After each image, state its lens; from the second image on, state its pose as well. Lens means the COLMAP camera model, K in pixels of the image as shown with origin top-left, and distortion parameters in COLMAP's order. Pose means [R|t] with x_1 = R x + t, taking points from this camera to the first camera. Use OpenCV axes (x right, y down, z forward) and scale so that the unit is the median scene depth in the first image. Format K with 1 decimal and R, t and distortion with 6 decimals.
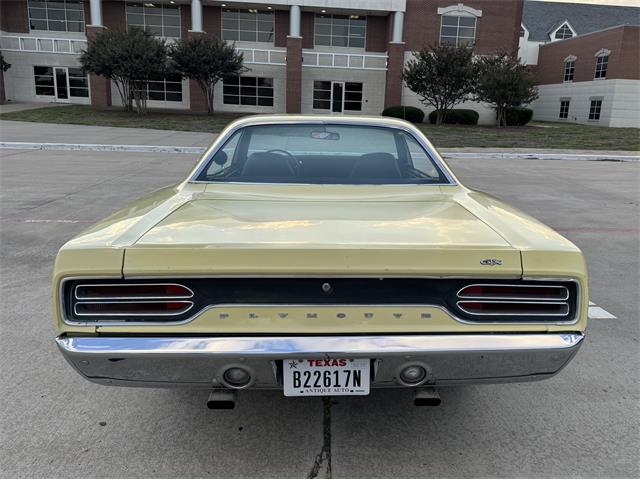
lens RADIAL K [[561.4, 0, 338.6], [0, 561.4, 266.6], [0, 0, 1]] dist [0.006168, -0.023565]
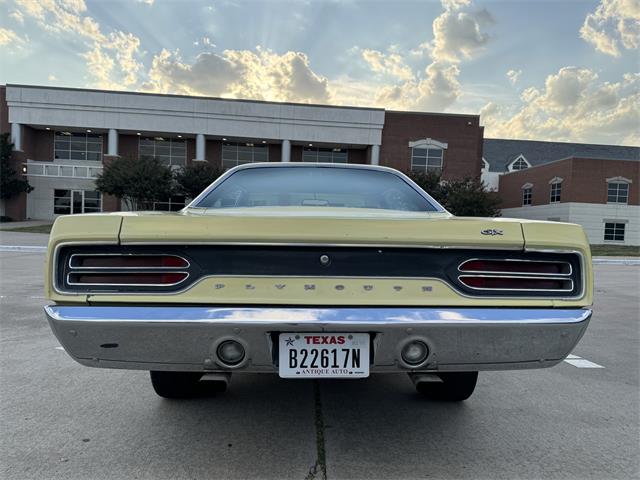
lens RADIAL K [[516.9, 0, 320.3], [0, 516.9, 273.5], [0, 0, 1]] dist [0.029695, -0.054875]
pose [[0.999988, 0.002602, -0.004128, -0.024779], [-0.003349, 0.981207, -0.192927, 0.227859], [0.003548, 0.192938, 0.981204, 0.109034]]
